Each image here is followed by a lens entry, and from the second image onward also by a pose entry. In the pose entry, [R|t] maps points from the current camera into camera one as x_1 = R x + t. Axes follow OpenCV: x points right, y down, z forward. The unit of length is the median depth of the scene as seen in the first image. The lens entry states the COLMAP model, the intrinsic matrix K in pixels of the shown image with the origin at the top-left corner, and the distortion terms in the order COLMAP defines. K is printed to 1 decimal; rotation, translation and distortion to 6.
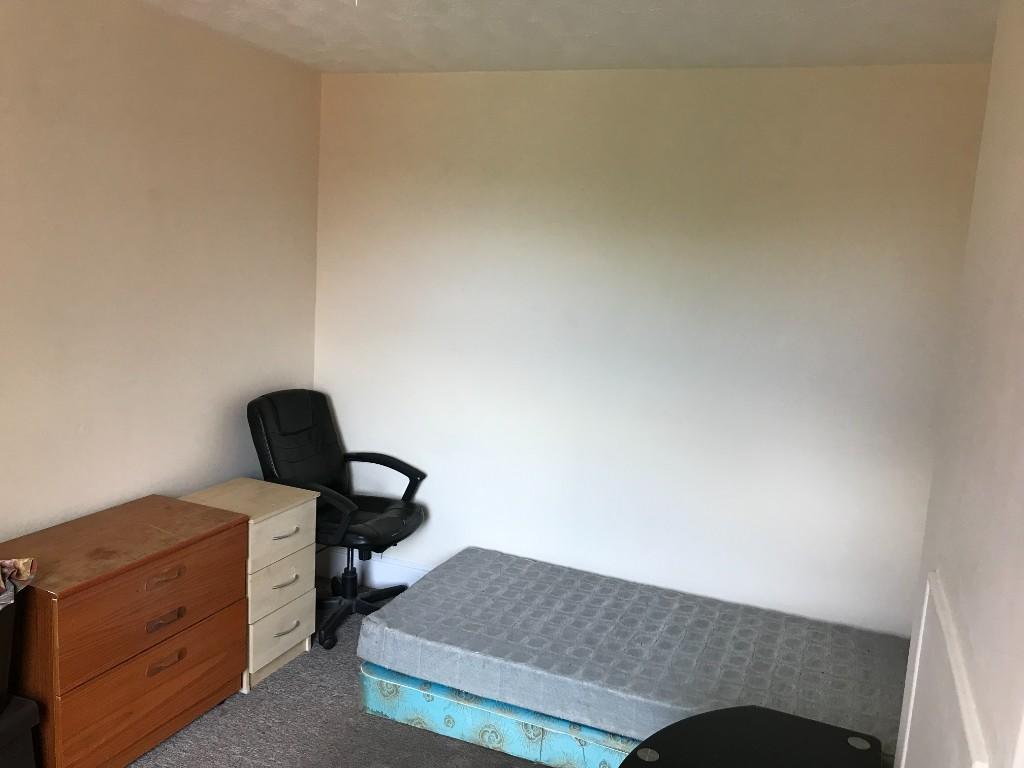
lens RADIAL K [[831.7, 0, 512.0], [0, 831.7, 384.0], [0, 0, 1]] dist [0.059766, -0.093100]
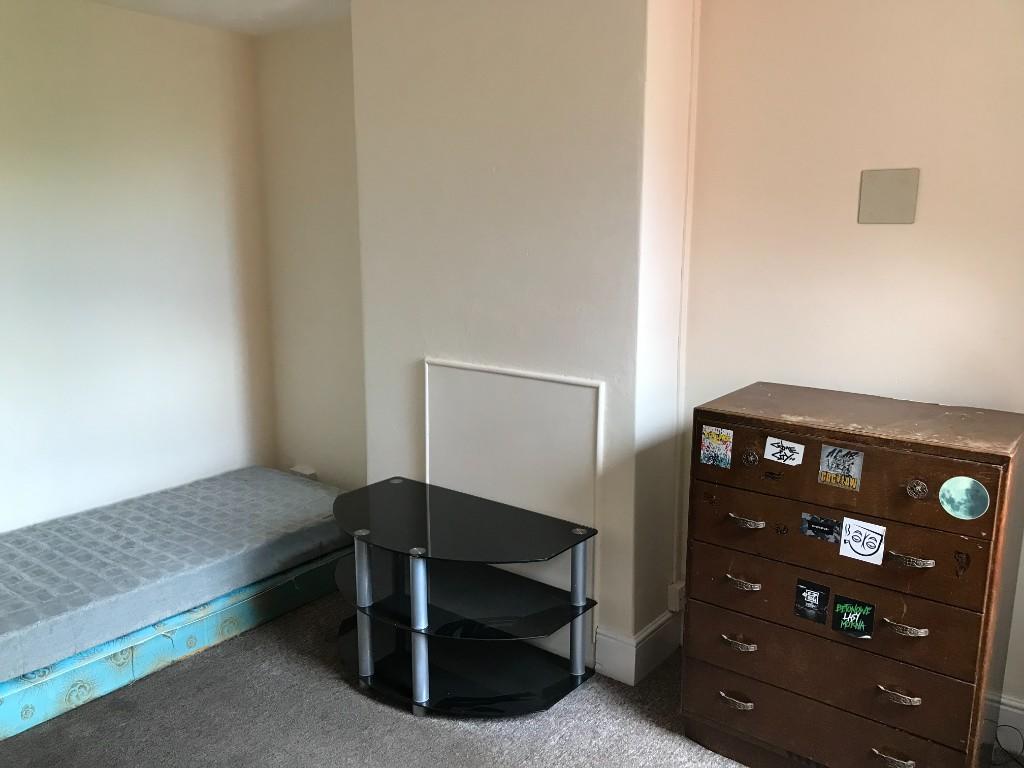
lens RADIAL K [[831.7, 0, 512.0], [0, 831.7, 384.0], [0, 0, 1]] dist [0.059766, -0.093100]
pose [[0.269071, -0.244405, 0.931594, -0.694420], [0.171481, 0.963968, 0.203370, -0.022514], [-0.947732, 0.105030, 0.301287, 0.220472]]
